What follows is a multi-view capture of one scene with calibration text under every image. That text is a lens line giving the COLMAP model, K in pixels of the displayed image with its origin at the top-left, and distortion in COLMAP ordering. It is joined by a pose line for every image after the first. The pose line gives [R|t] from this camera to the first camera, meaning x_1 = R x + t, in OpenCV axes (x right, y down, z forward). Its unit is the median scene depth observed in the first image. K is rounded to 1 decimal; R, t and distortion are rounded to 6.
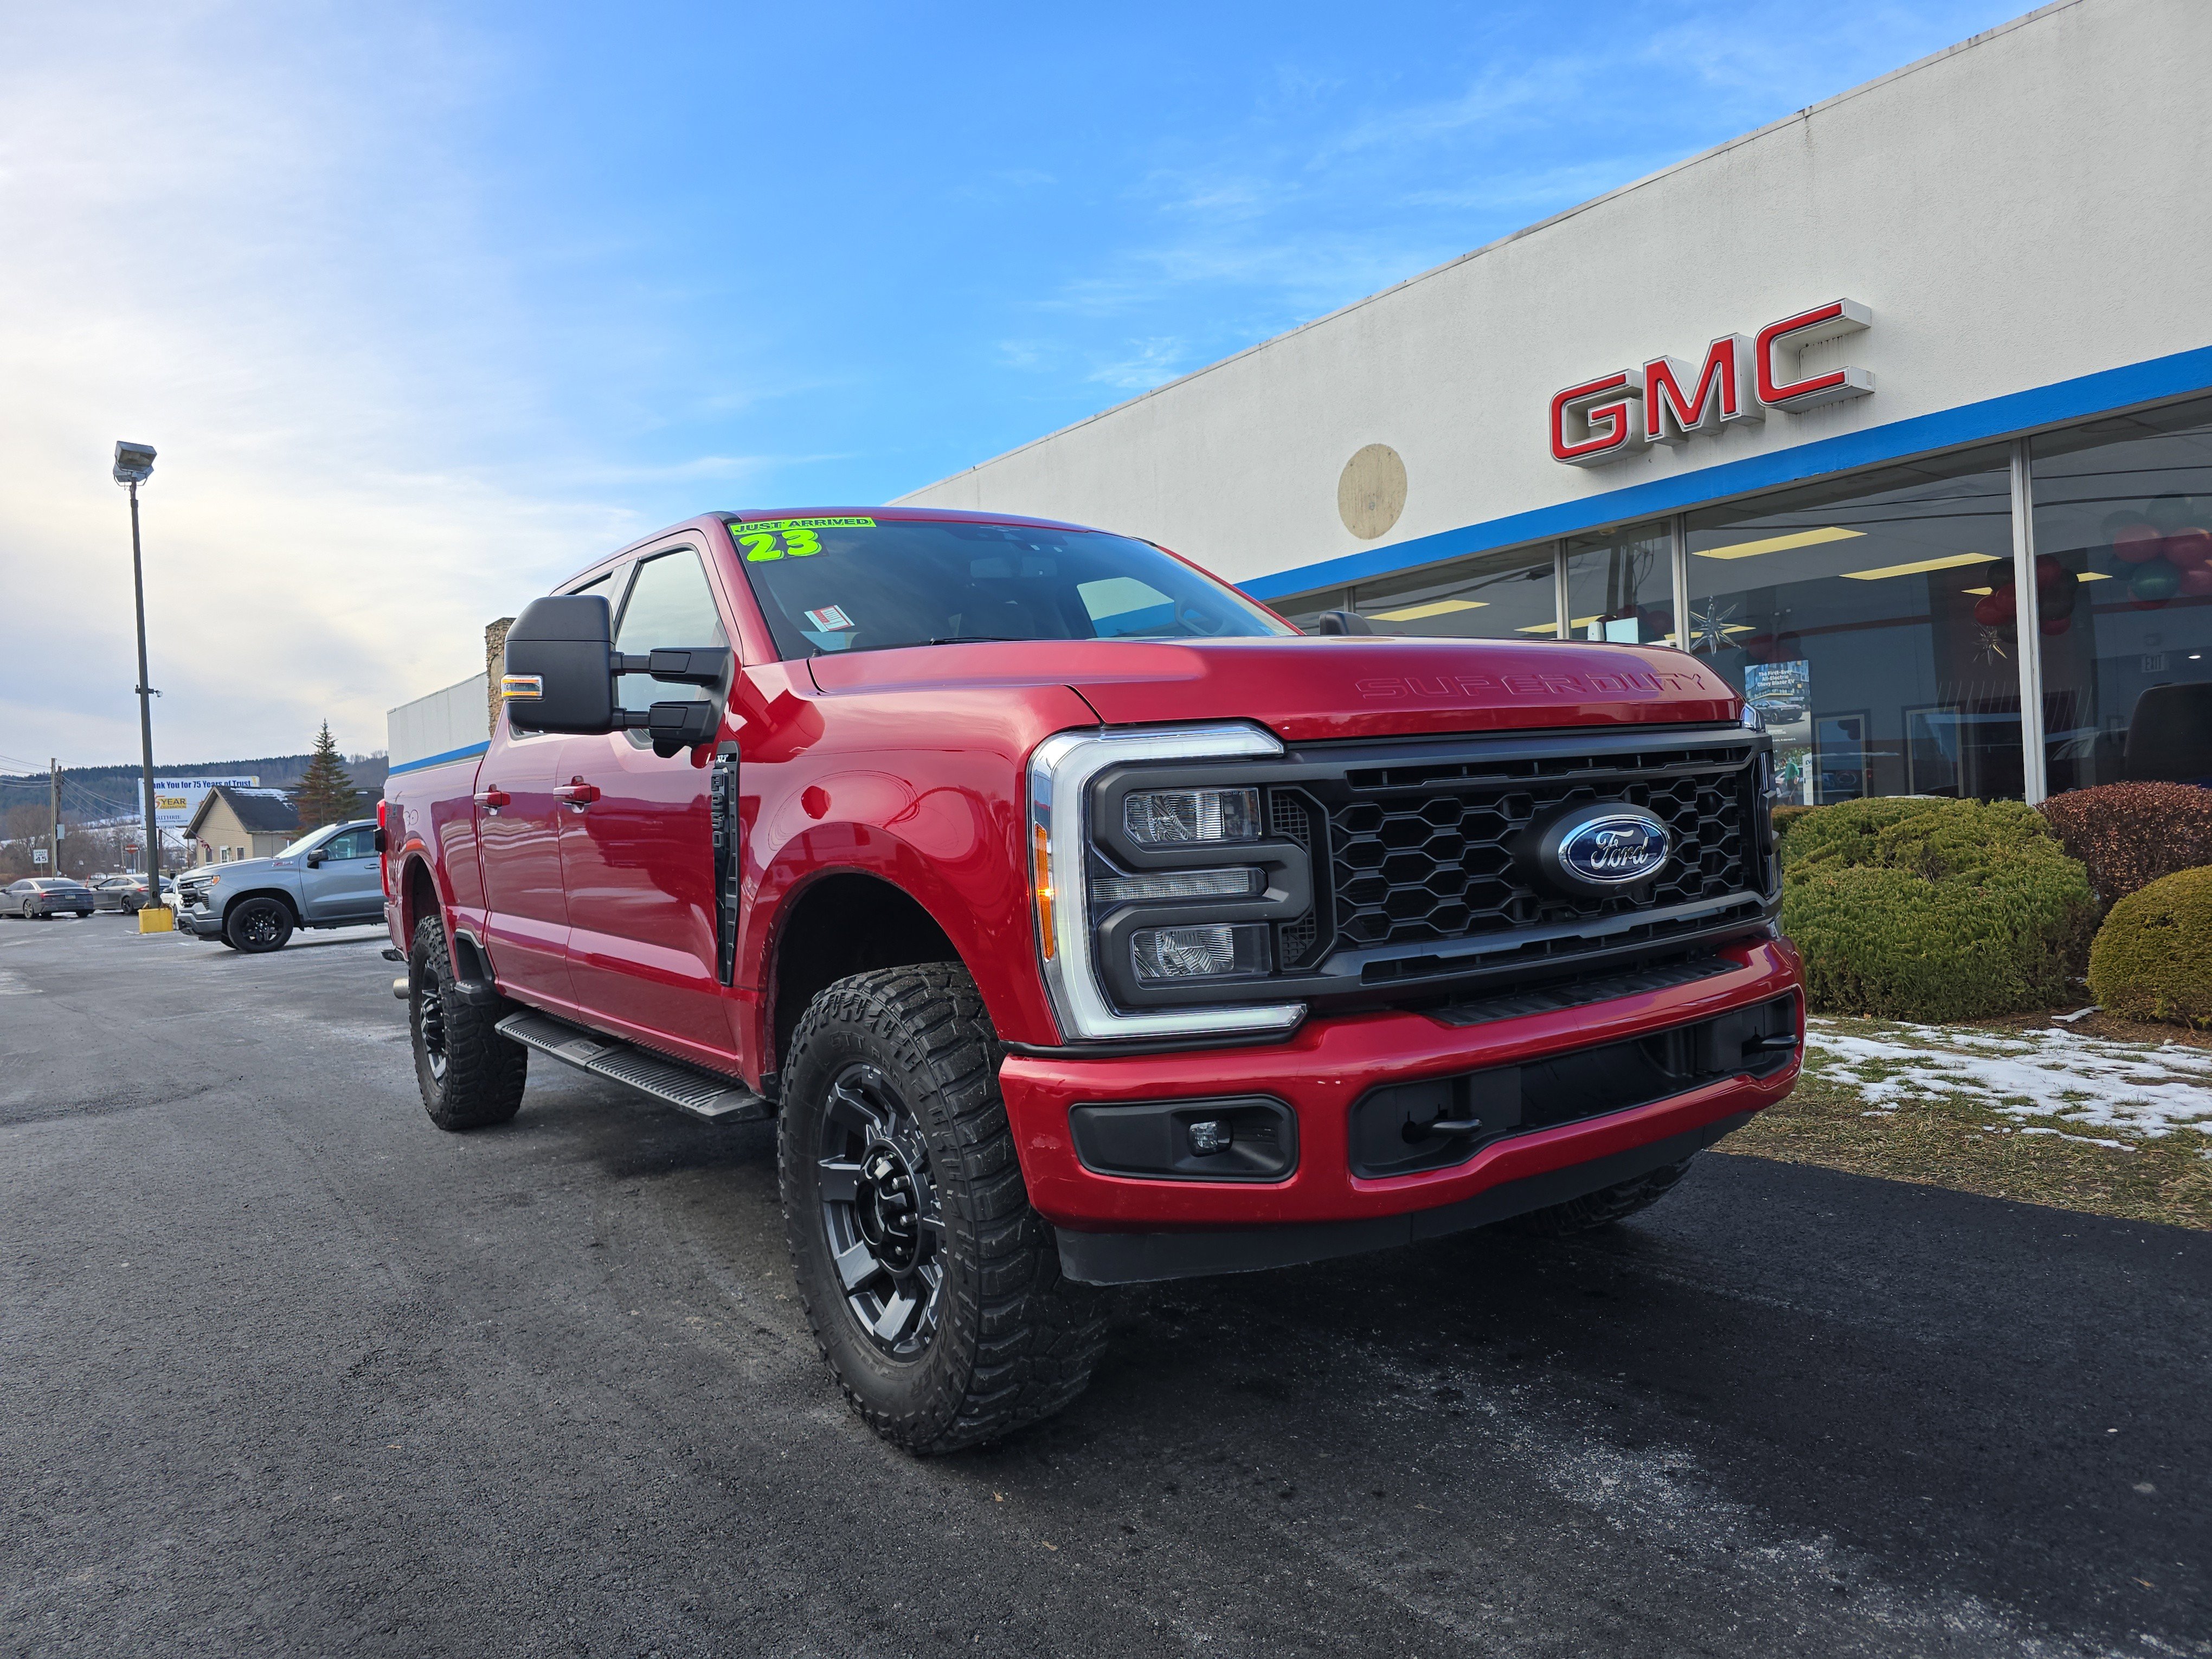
lens RADIAL K [[1977.6, 0, 1083.3], [0, 1977.6, 799.5], [0, 0, 1]] dist [0.005069, 0.008144]
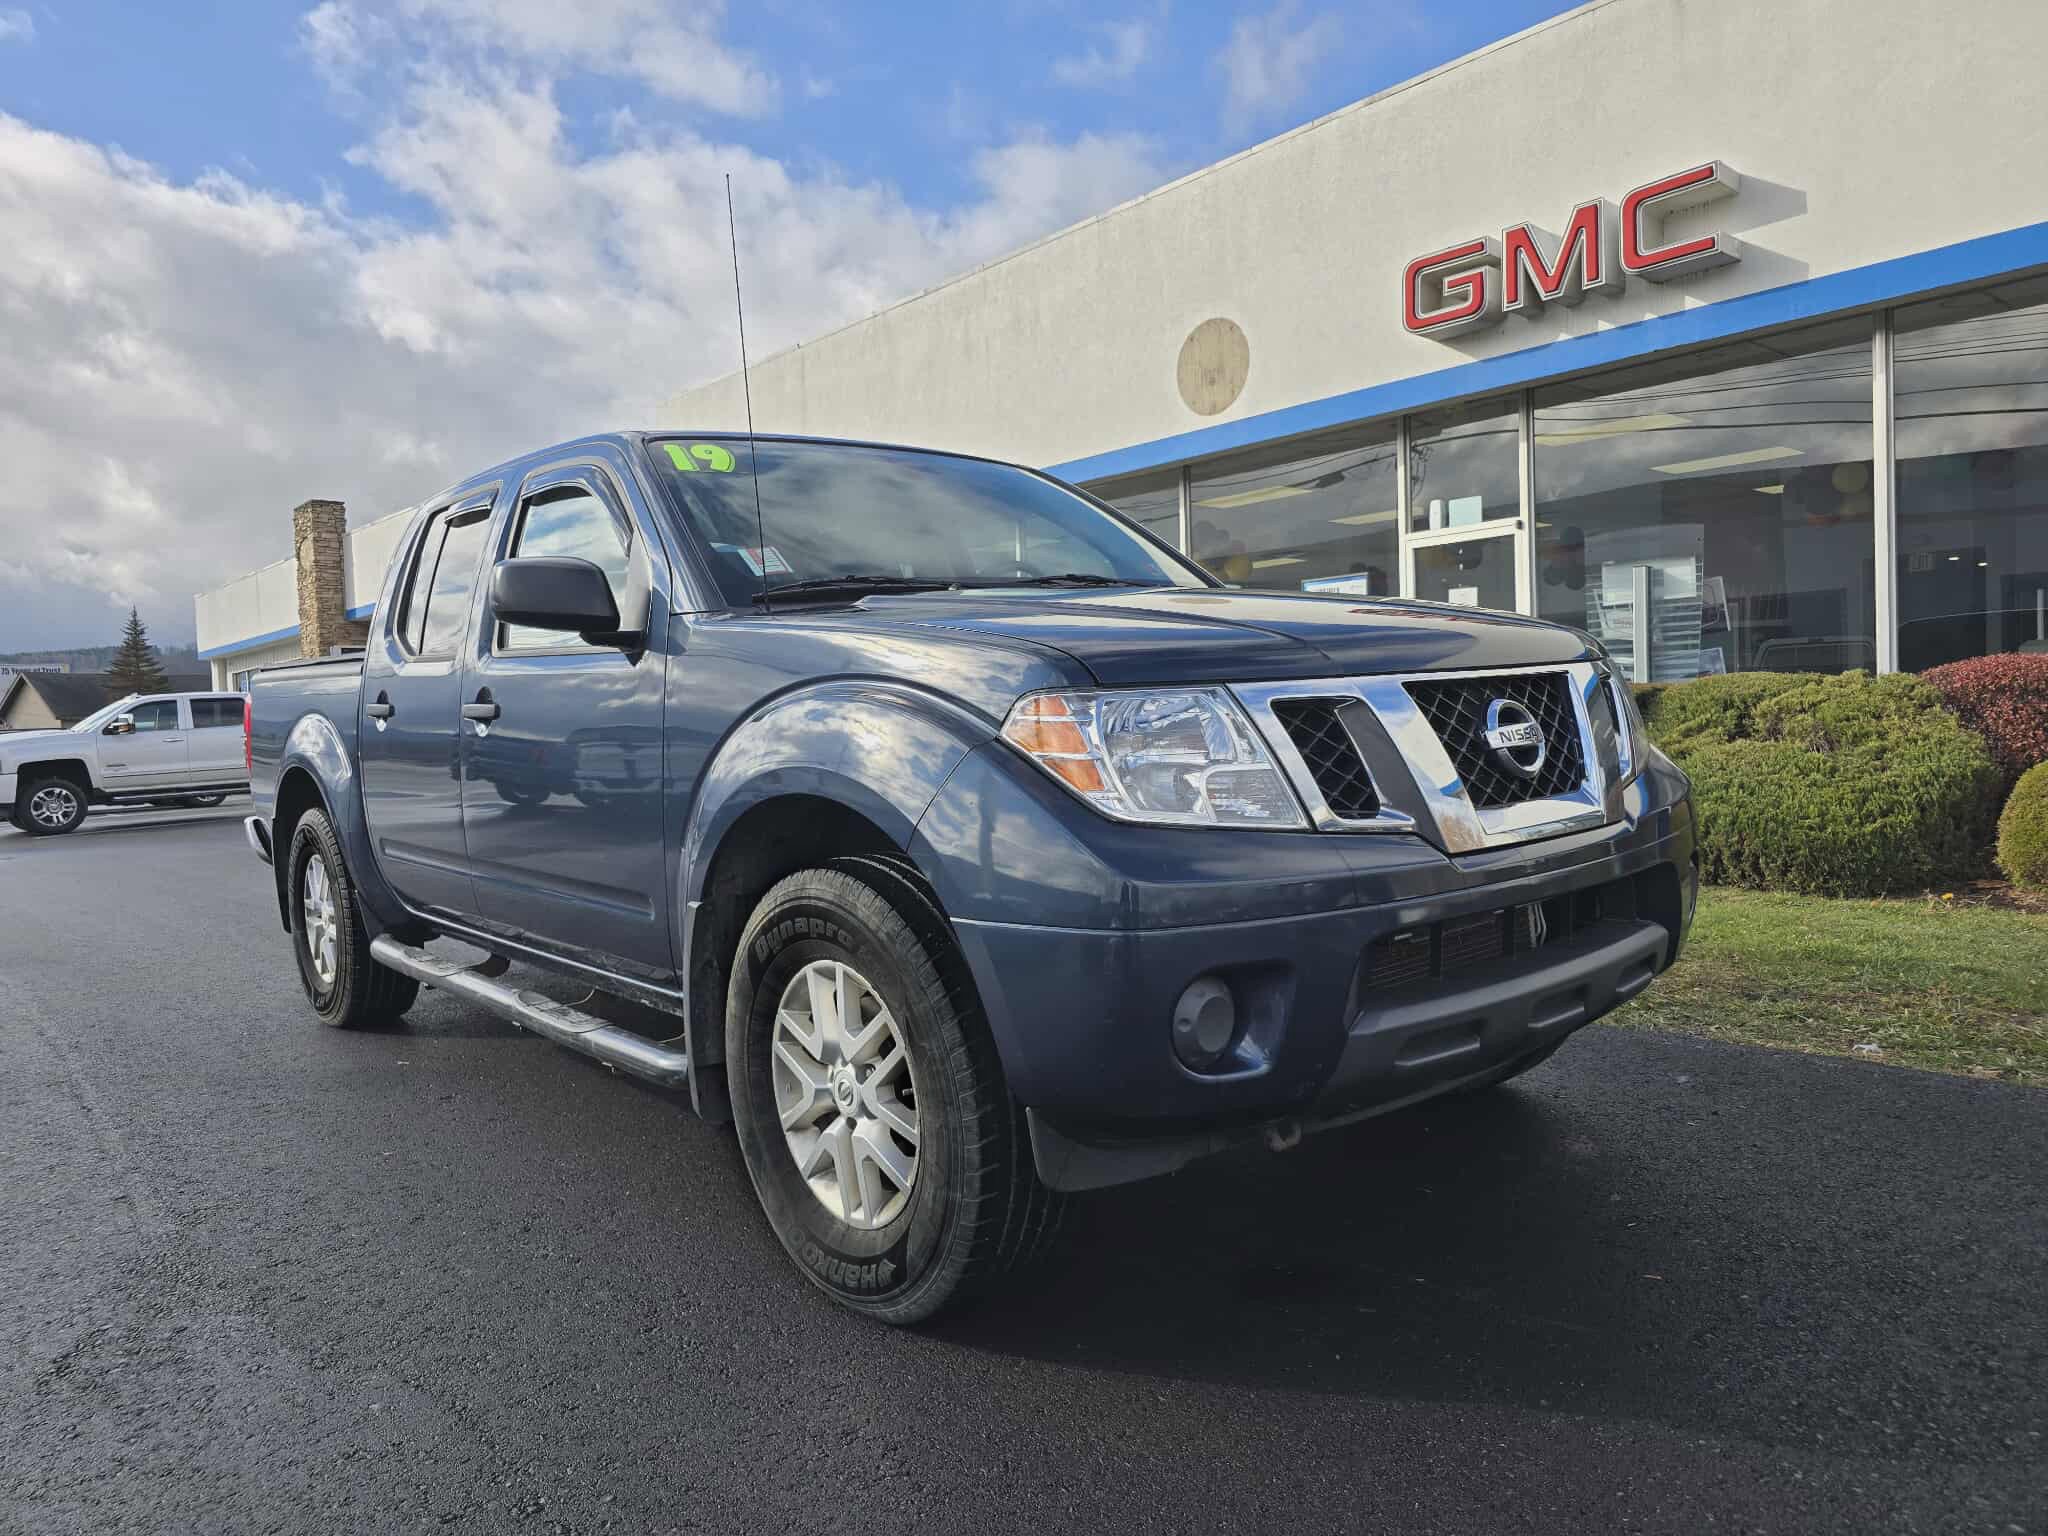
lens RADIAL K [[1796.2, 0, 1006.4], [0, 1796.2, 766.1], [0, 0, 1]] dist [0.005618, 0.008579]
pose [[0.996878, 0.006864, 0.078665, -0.030214], [-0.009507, 0.999401, 0.033274, 0.017394], [-0.078389, -0.033918, 0.996346, 0.130103]]
